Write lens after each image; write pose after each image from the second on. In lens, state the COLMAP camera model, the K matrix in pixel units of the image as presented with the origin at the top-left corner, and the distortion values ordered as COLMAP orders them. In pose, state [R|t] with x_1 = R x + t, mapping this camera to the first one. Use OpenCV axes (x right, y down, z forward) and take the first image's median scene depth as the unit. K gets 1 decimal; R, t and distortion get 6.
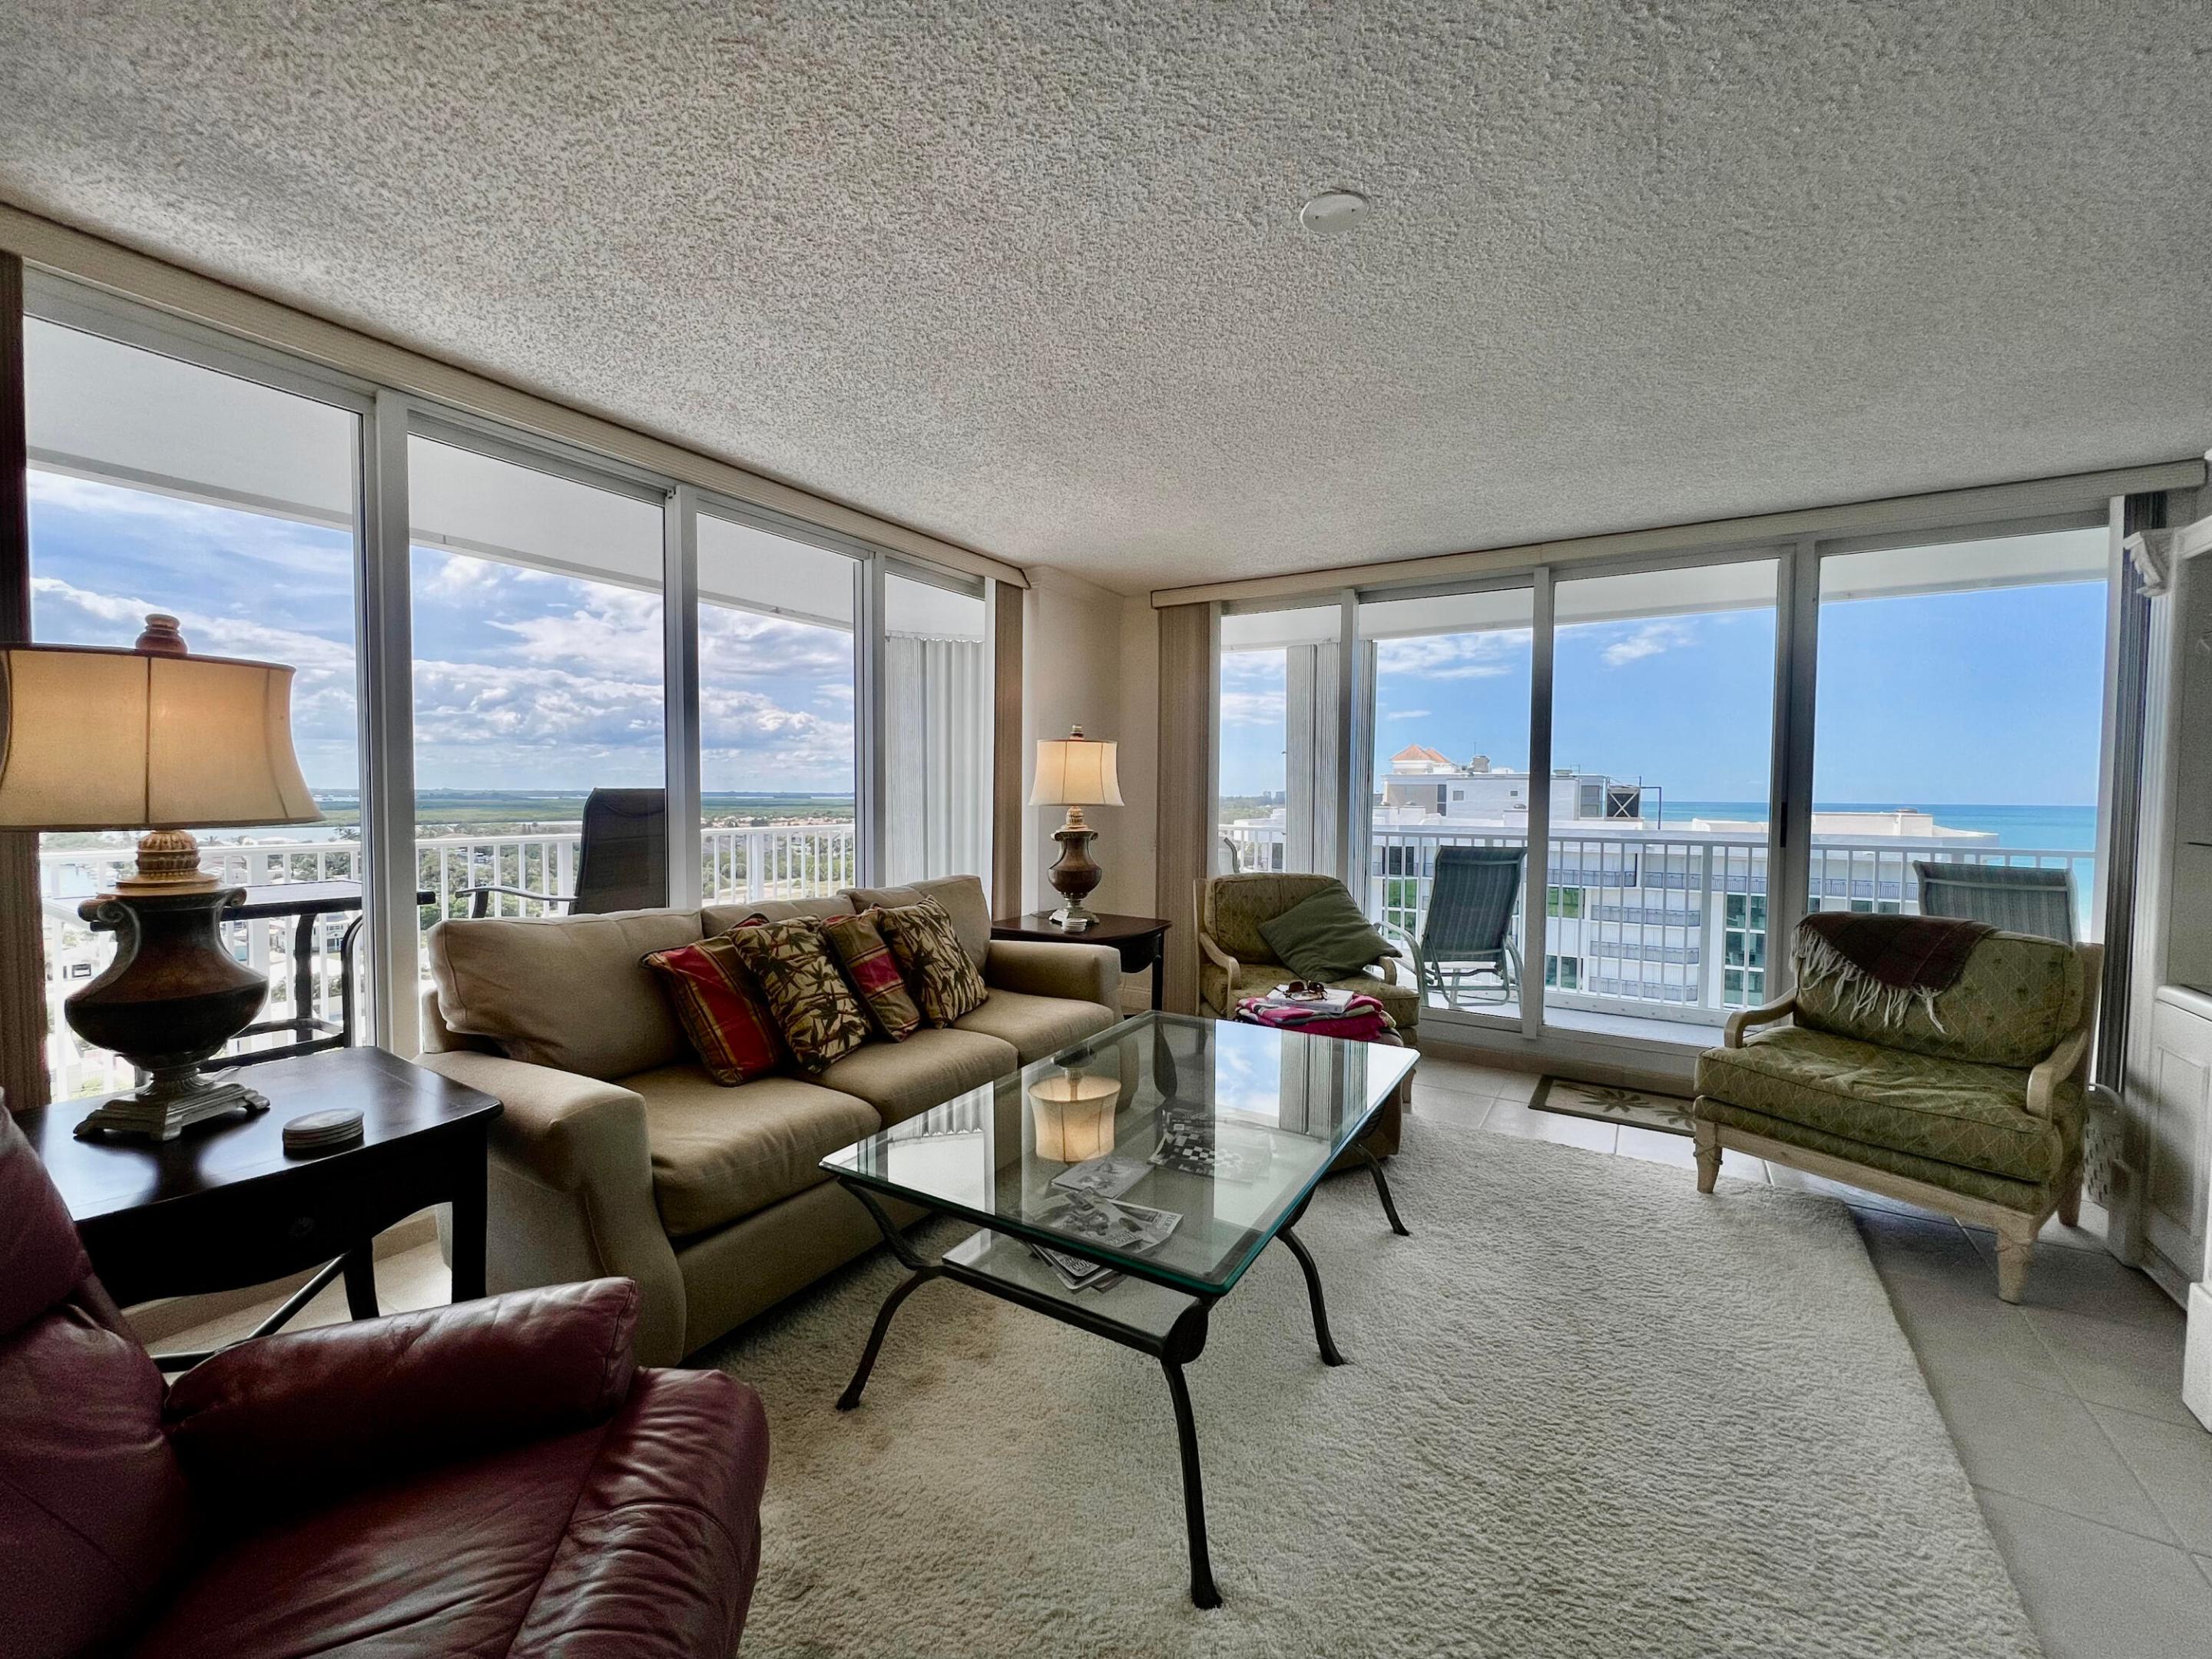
lens RADIAL K [[886.1, 0, 1106.0], [0, 886.1, 829.5], [0, 0, 1]] dist [0.000156, 0.000269]
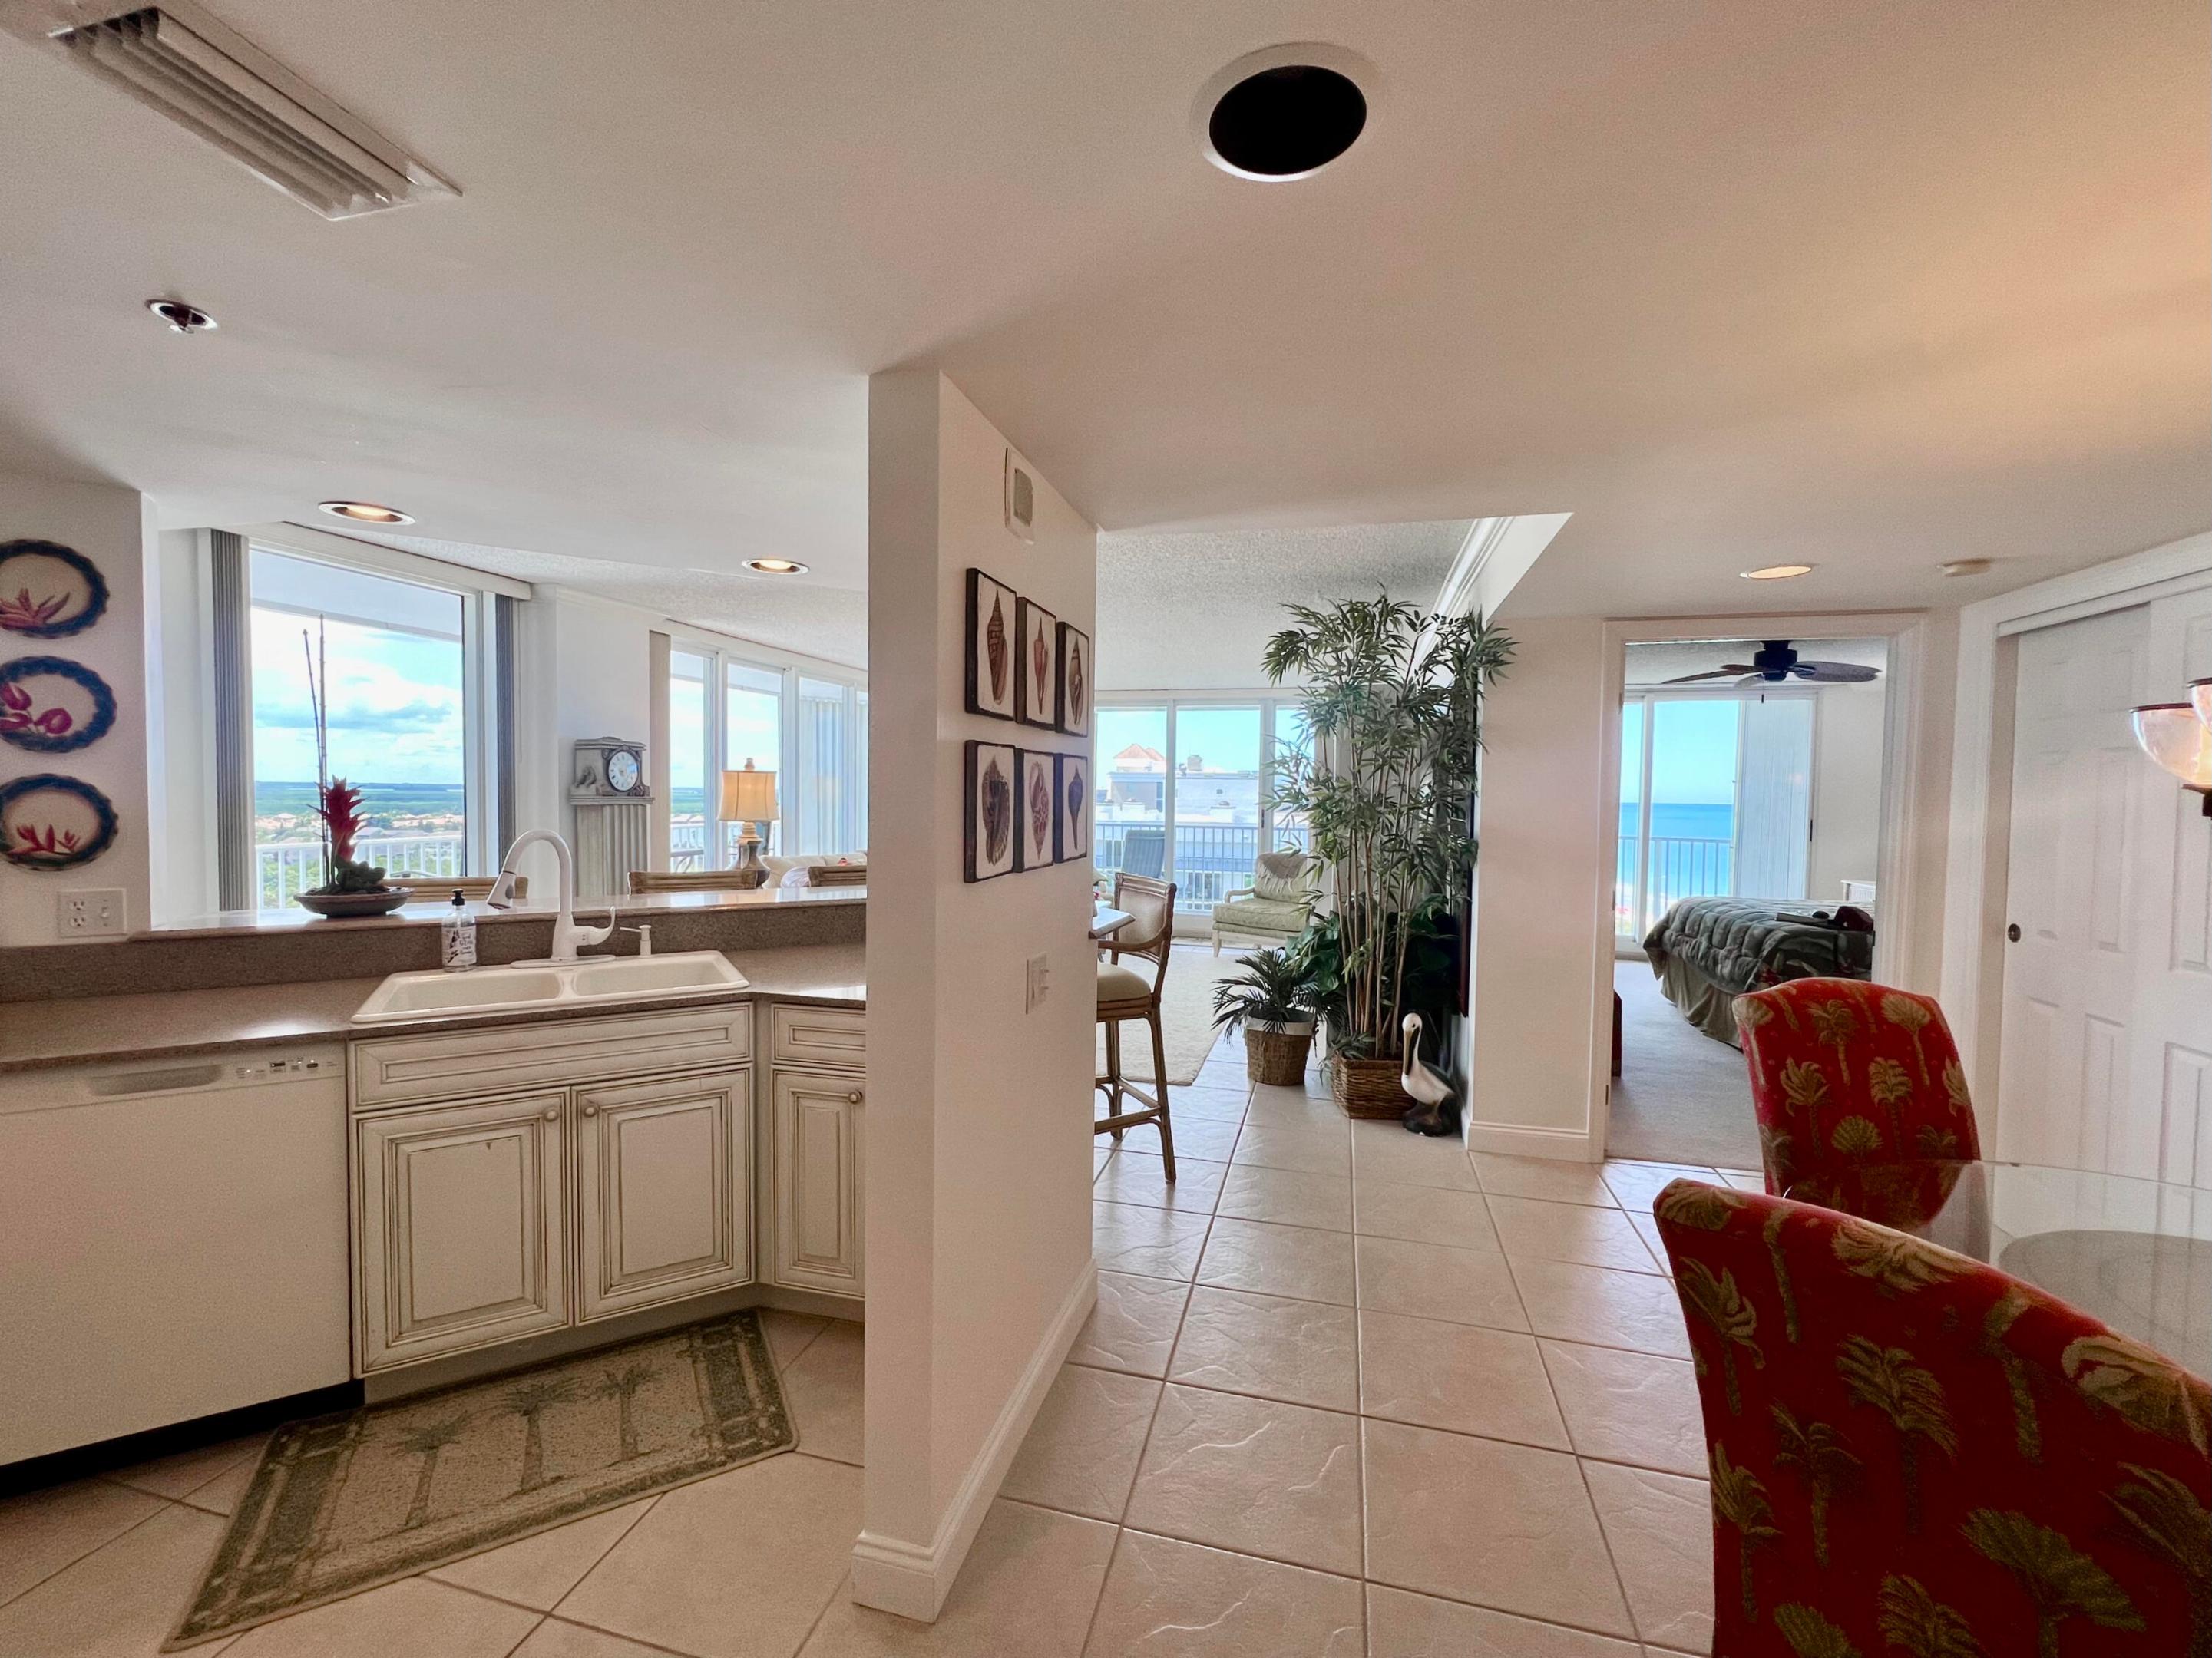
lens RADIAL K [[926.5, 0, 1100.1], [0, 926.5, 826.3], [0, 0, 1]] dist [0.000329, 0.000458]
pose [[0.956792, -0.005604, 0.290719, -0.479051], [0.005602, 0.999984, 0.000840, 0.012850], [-0.290719, 0.000825, 0.956808, -1.618473]]
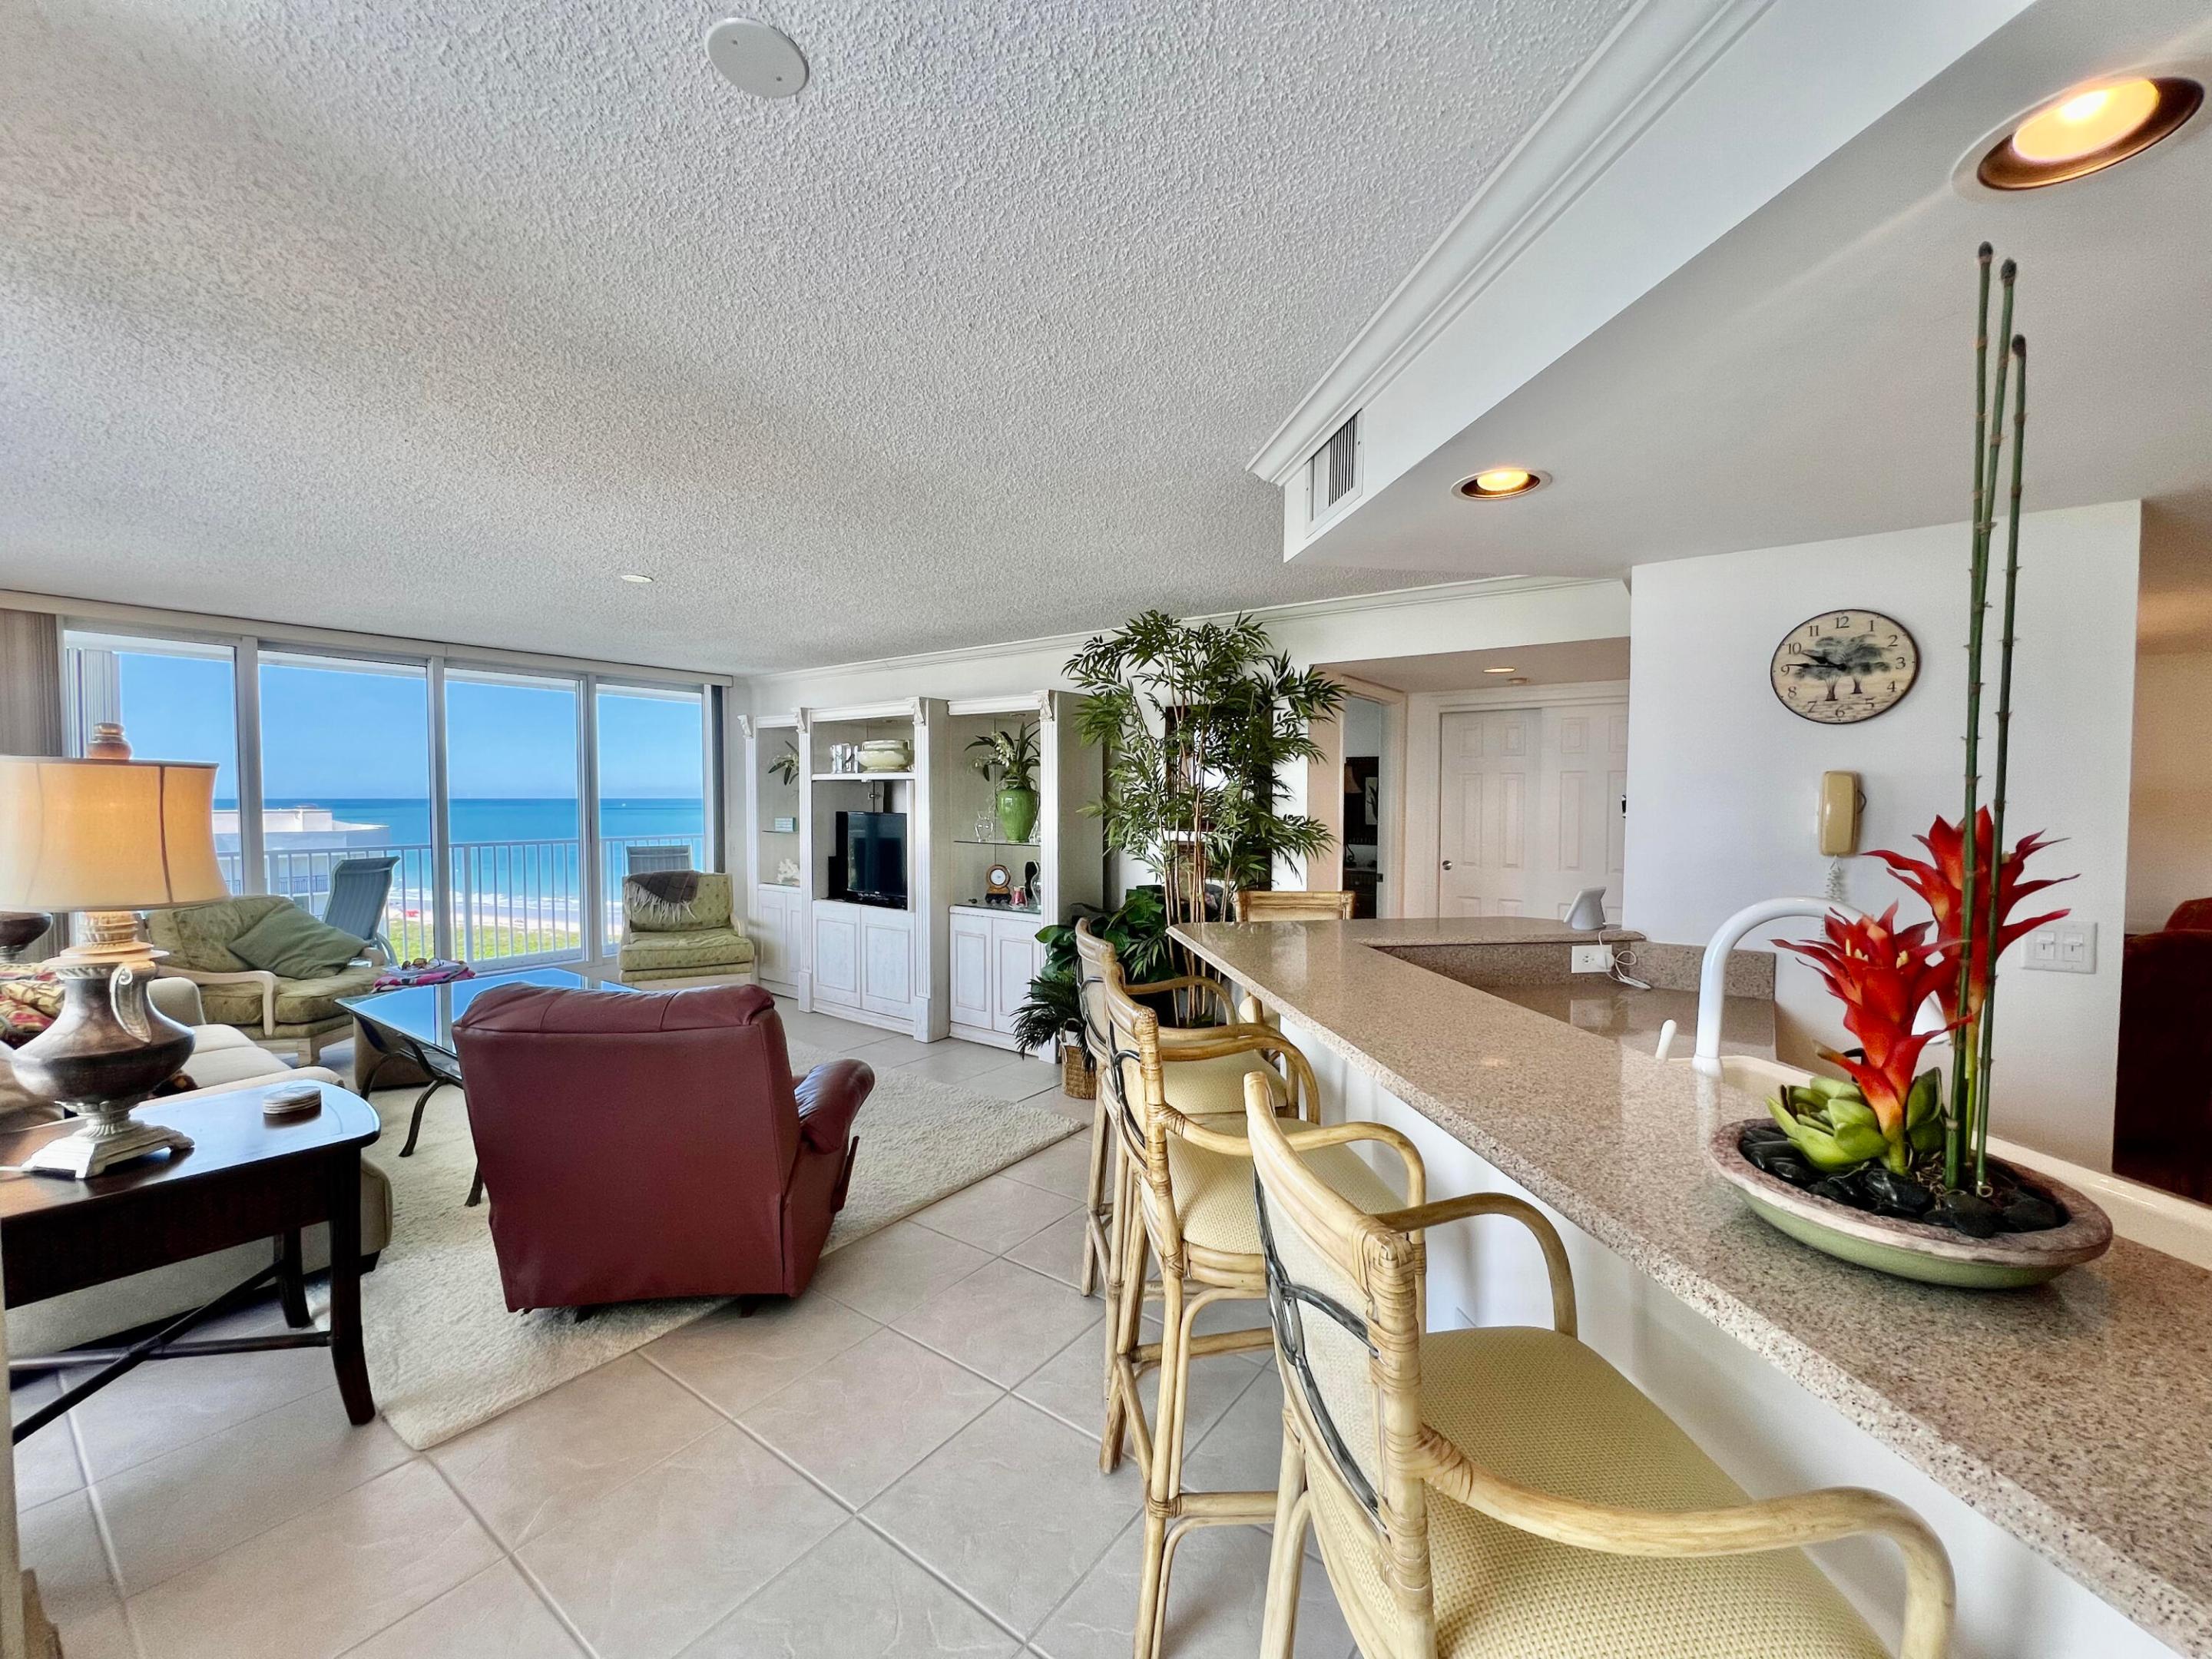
lens RADIAL K [[893.4, 0, 1104.4], [0, 893.4, 824.2], [0, 0, 1]] dist [-0.000013, -0.000298]
pose [[0.083554, -0.039861, 0.995706, -1.254884], [0.039825, 0.998535, 0.036632, -0.057248], [-0.995707, 0.036594, 0.085019, -0.252086]]
